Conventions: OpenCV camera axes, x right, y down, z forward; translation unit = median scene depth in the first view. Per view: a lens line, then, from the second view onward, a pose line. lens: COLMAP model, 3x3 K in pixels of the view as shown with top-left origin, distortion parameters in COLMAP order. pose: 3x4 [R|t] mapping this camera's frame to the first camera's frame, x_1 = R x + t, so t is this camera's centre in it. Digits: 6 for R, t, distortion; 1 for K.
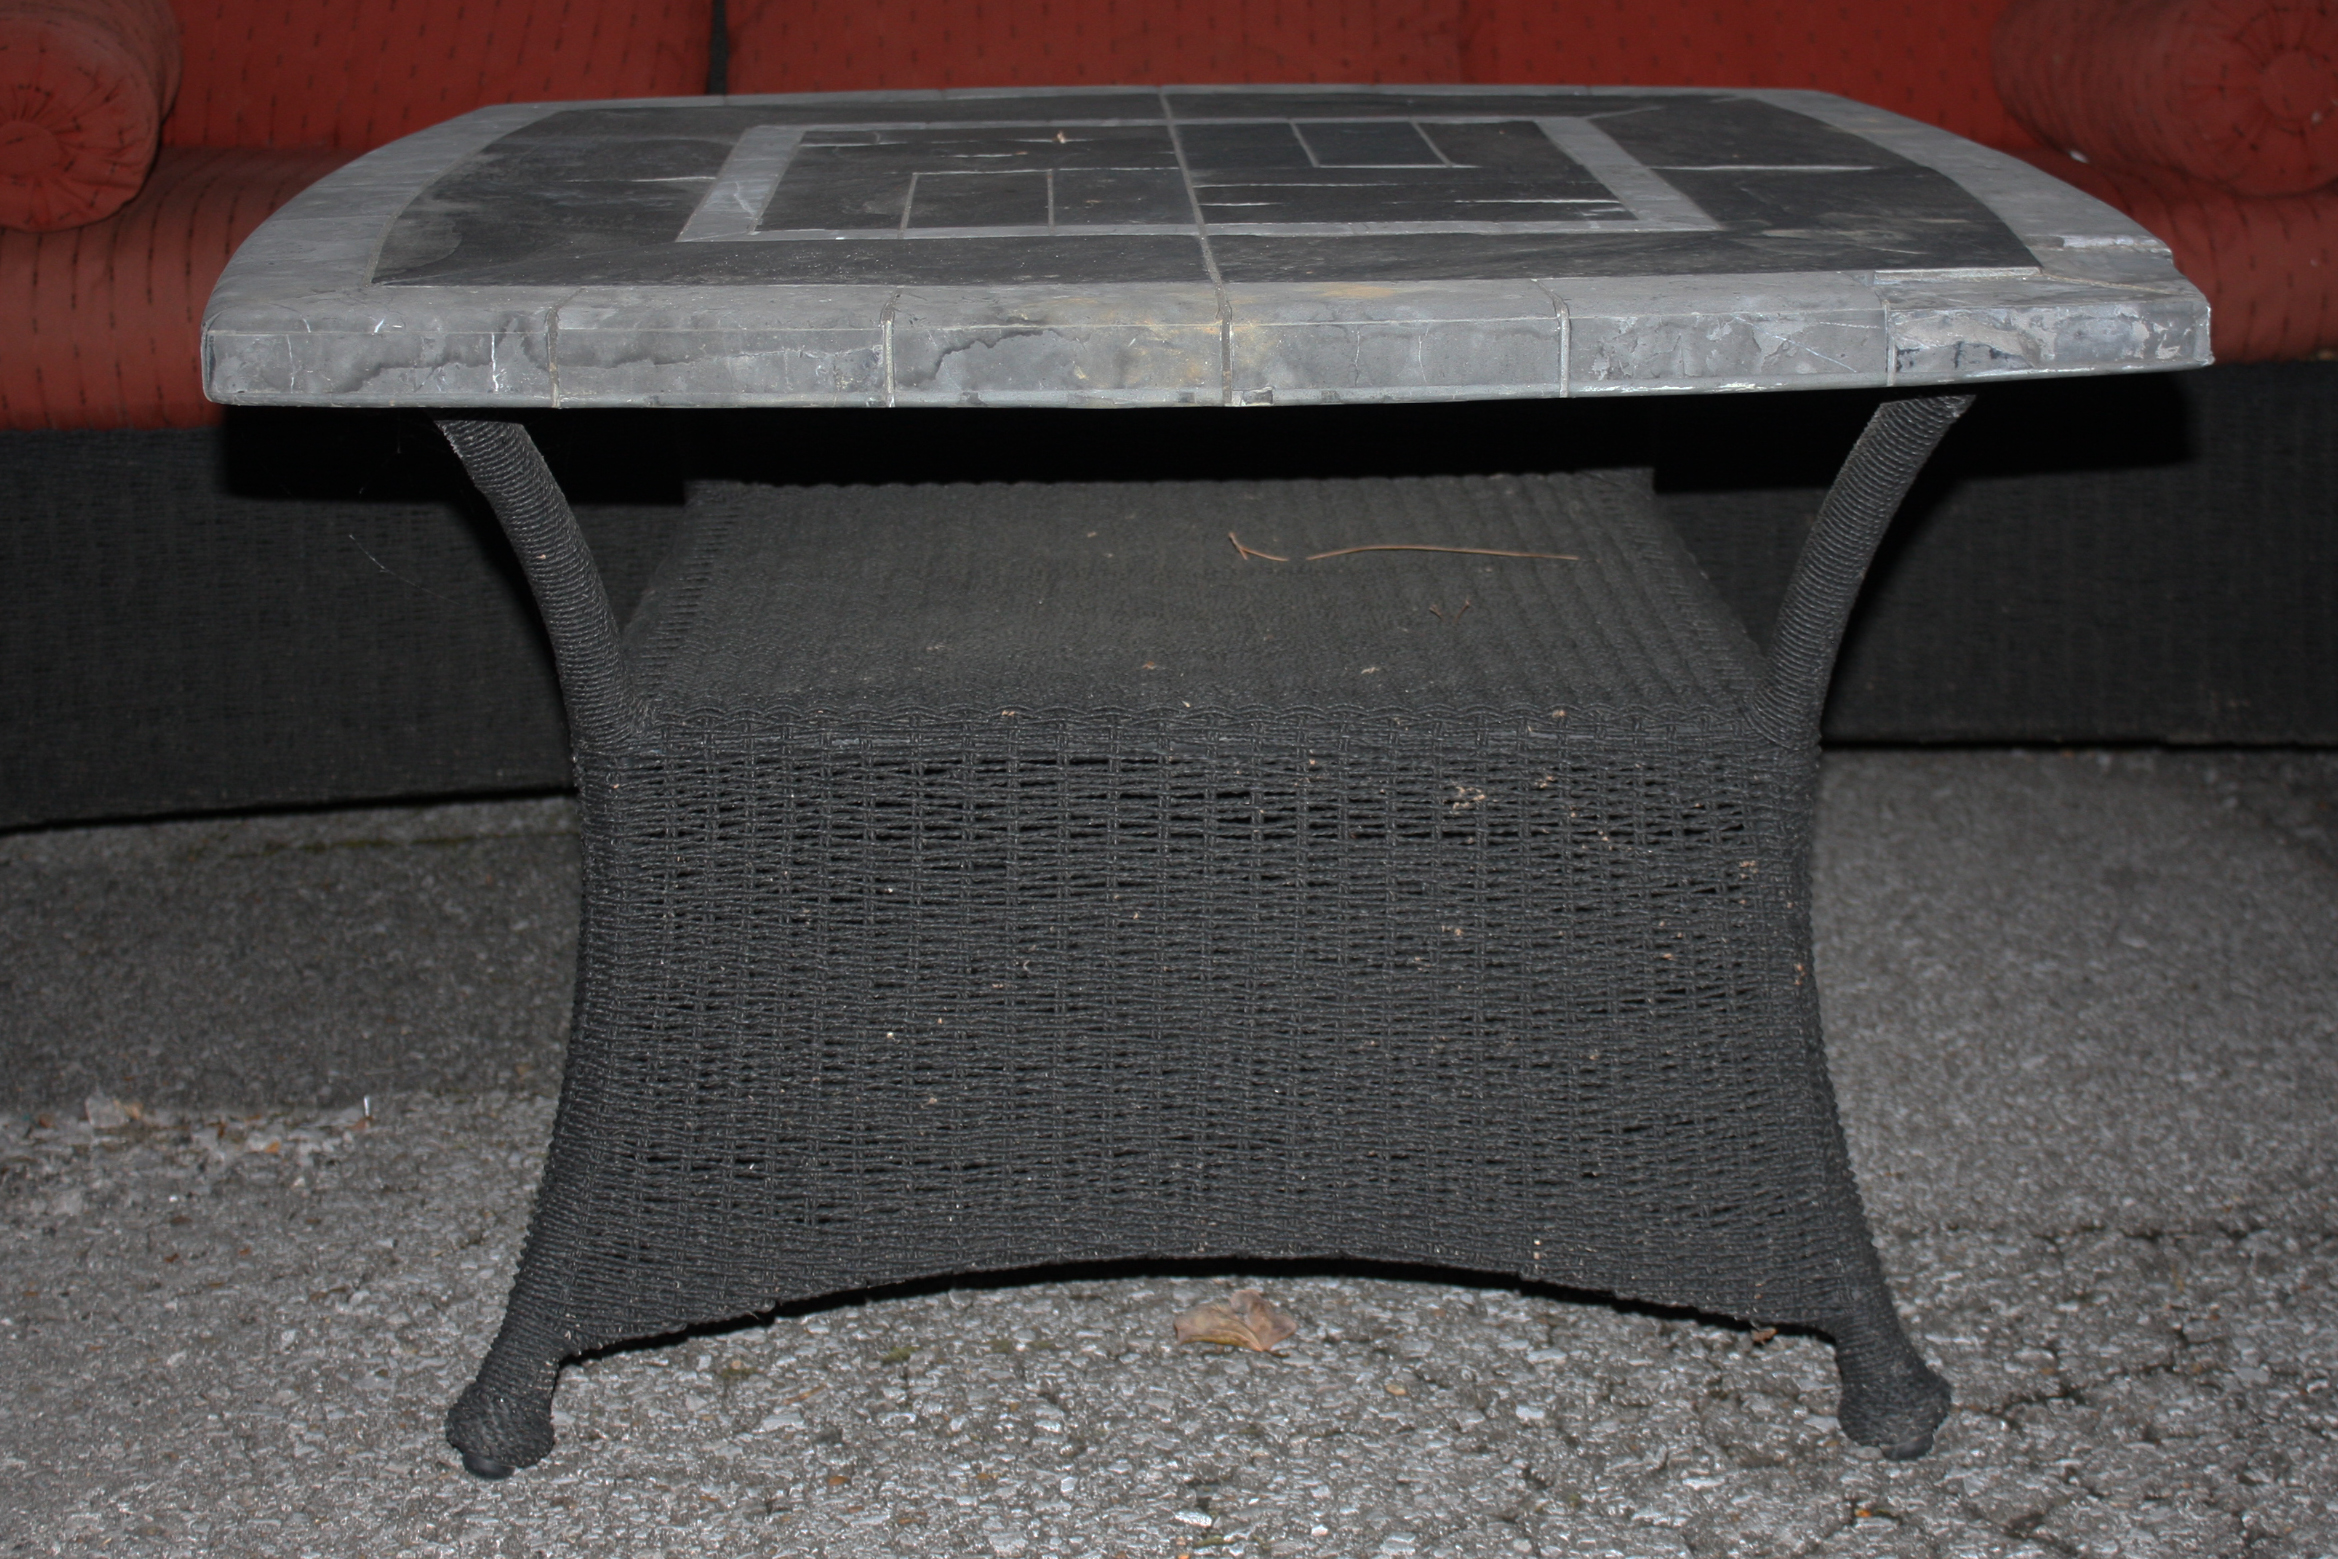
lens RADIAL K [[3825.3, 0, 1212.9], [0, 3825.3, 739.7], [0, 0, 1]] dist [-0.037345, 0.000000]
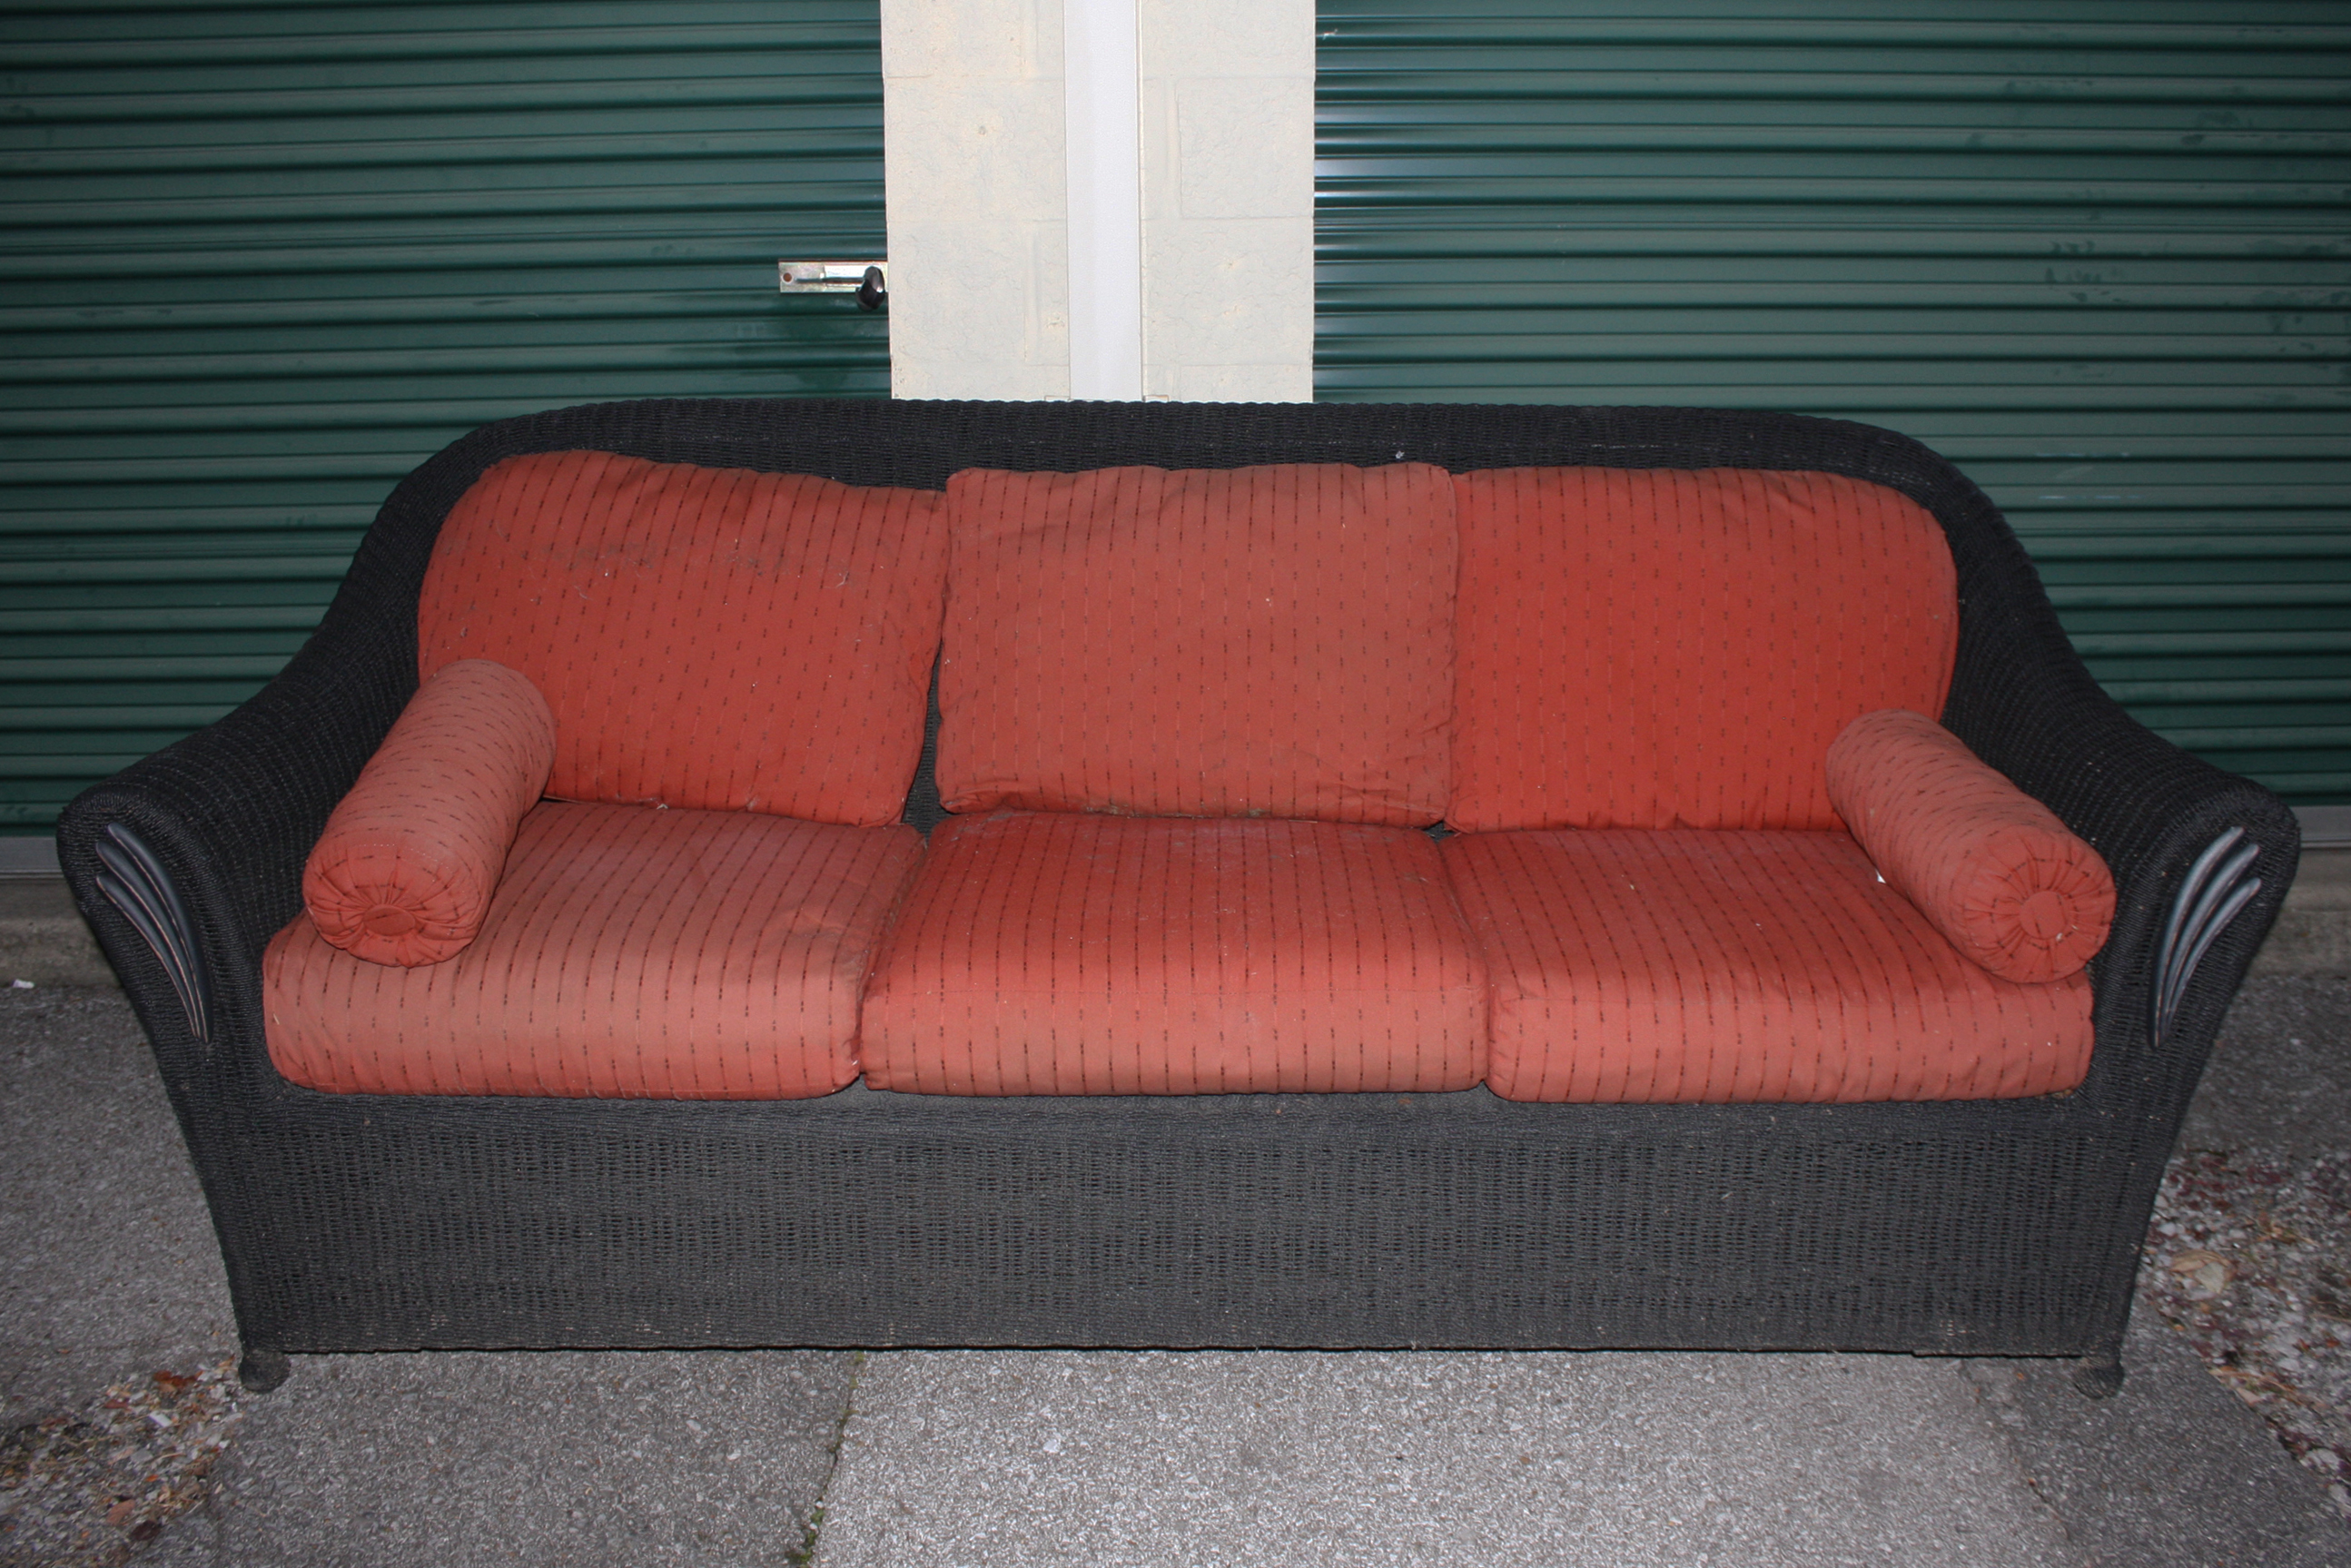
lens RADIAL K [[2121.2, 0, 1213.9], [0, 2121.2, 761.7], [0, 0, 1]] dist [-0.148055, 0.110303]
pose [[0.996149, 0.044672, -0.075441, 0.069046], [-0.039908, 0.997183, 0.063516, -0.406358], [0.078066, -0.060261, 0.995125, 0.391800]]
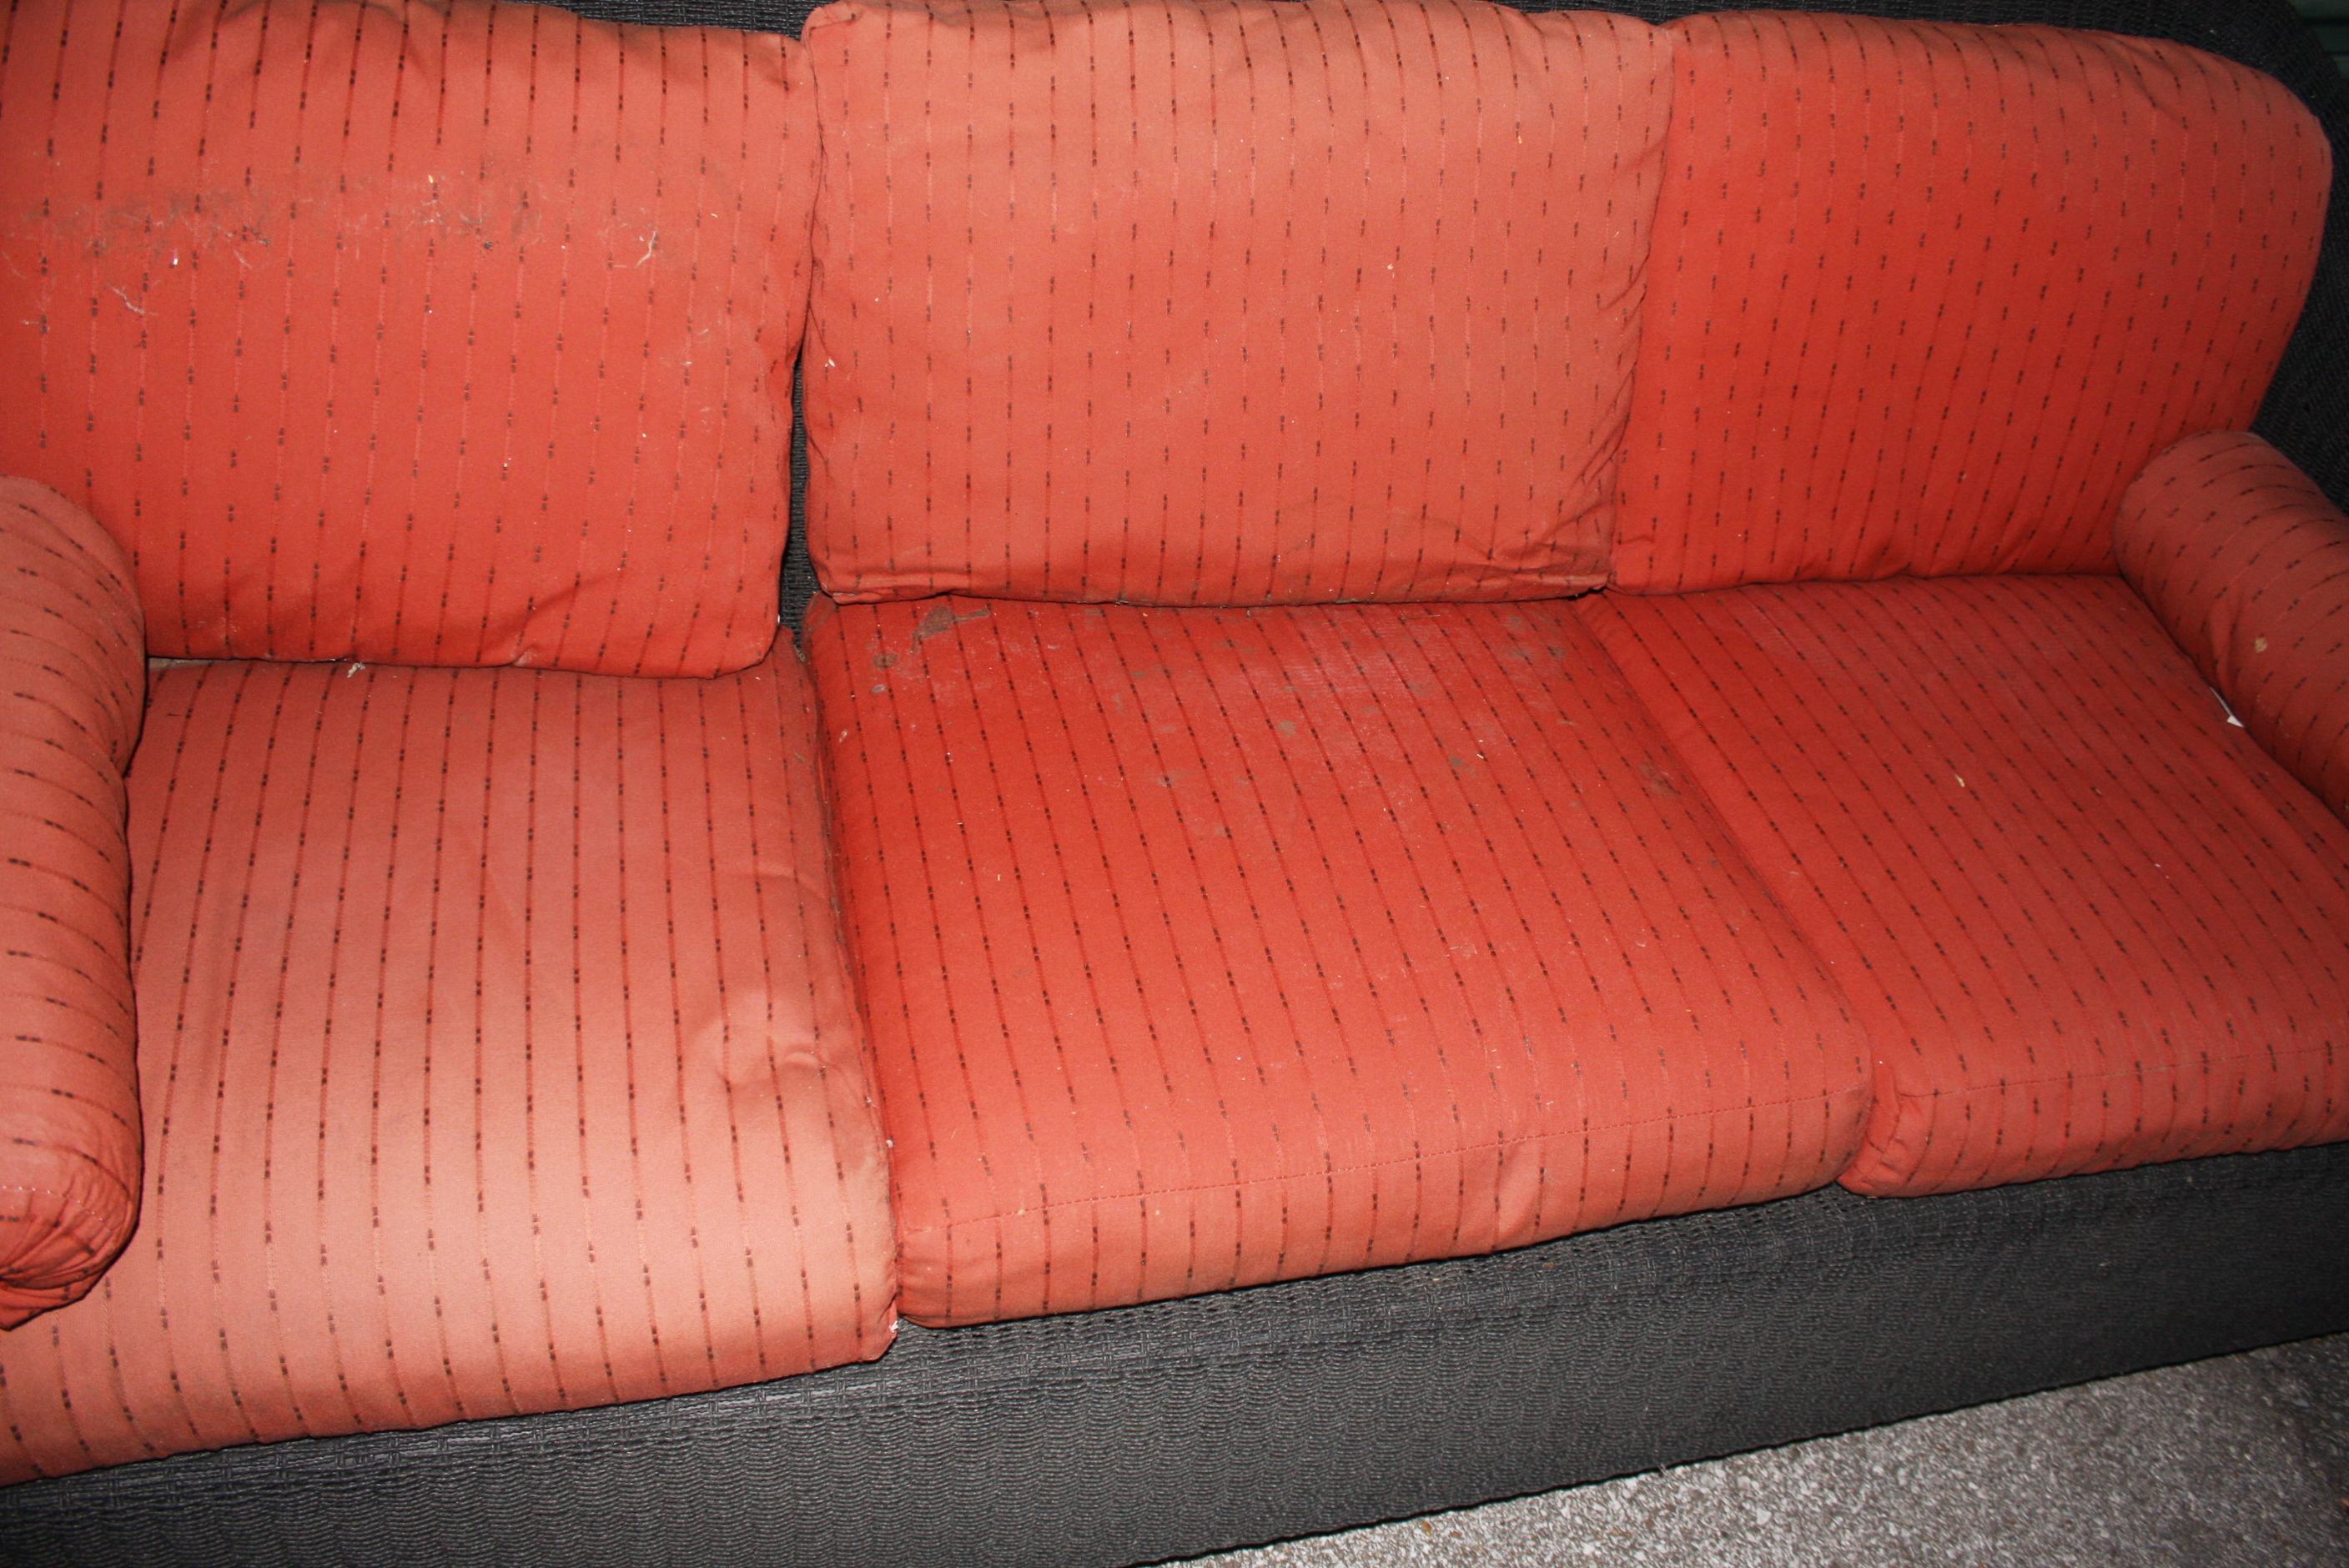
lens RADIAL K [[1957.4, 0, 1209.3], [0, 1957.4, 795.4], [0, 0, 1]] dist [-0.167183, 0.138343]
pose [[0.981830, -0.006672, 0.189647, -0.223857], [-0.088124, 0.869053, 0.486806, -0.610165], [-0.168061, -0.494673, 0.852674, 1.068604]]
